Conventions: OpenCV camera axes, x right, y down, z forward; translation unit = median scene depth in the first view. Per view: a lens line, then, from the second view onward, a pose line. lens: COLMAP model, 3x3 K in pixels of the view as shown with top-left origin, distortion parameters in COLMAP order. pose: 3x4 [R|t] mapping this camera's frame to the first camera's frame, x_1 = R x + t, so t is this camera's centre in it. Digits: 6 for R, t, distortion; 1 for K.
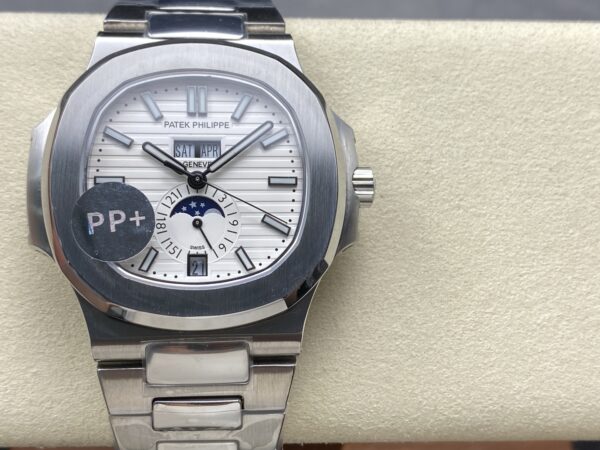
lens RADIAL K [[851.2, 0, 300.0], [0, 851.2, 225.0], [0, 0, 1]] dist [0.172399, -0.777091]
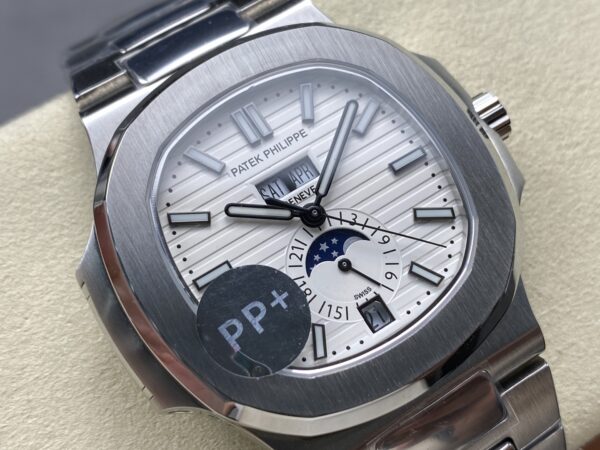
lens RADIAL K [[889.2, 0, 300.0], [0, 889.2, 225.0], [0, 0, 1]] dist [0.142453, -0.584417]
pose [[0.856265, -0.502534, 0.119456, -0.221813], [0.505071, 0.863017, 0.010218, -0.057715], [-0.108227, 0.051584, 0.992787, 0.236590]]
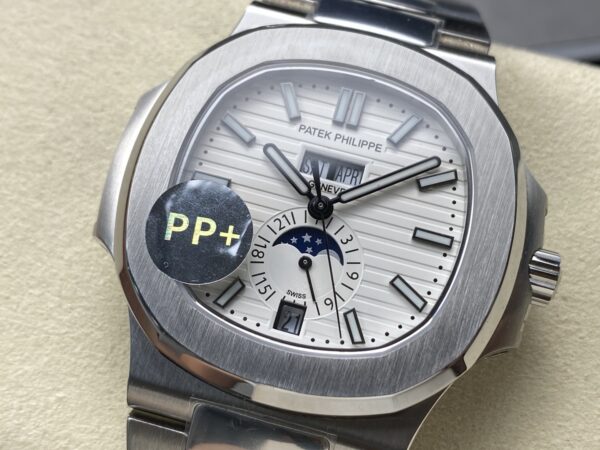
lens RADIAL K [[889.2, 0, 300.0], [0, 889.2, 225.0], [0, 0, 1]] dist [0.142453, -0.584417]
pose [[0.949801, 0.247653, -0.191168, 0.014687], [-0.264021, 0.962317, -0.065108, 0.017269], [0.167840, 0.112312, 0.979396, 0.232403]]
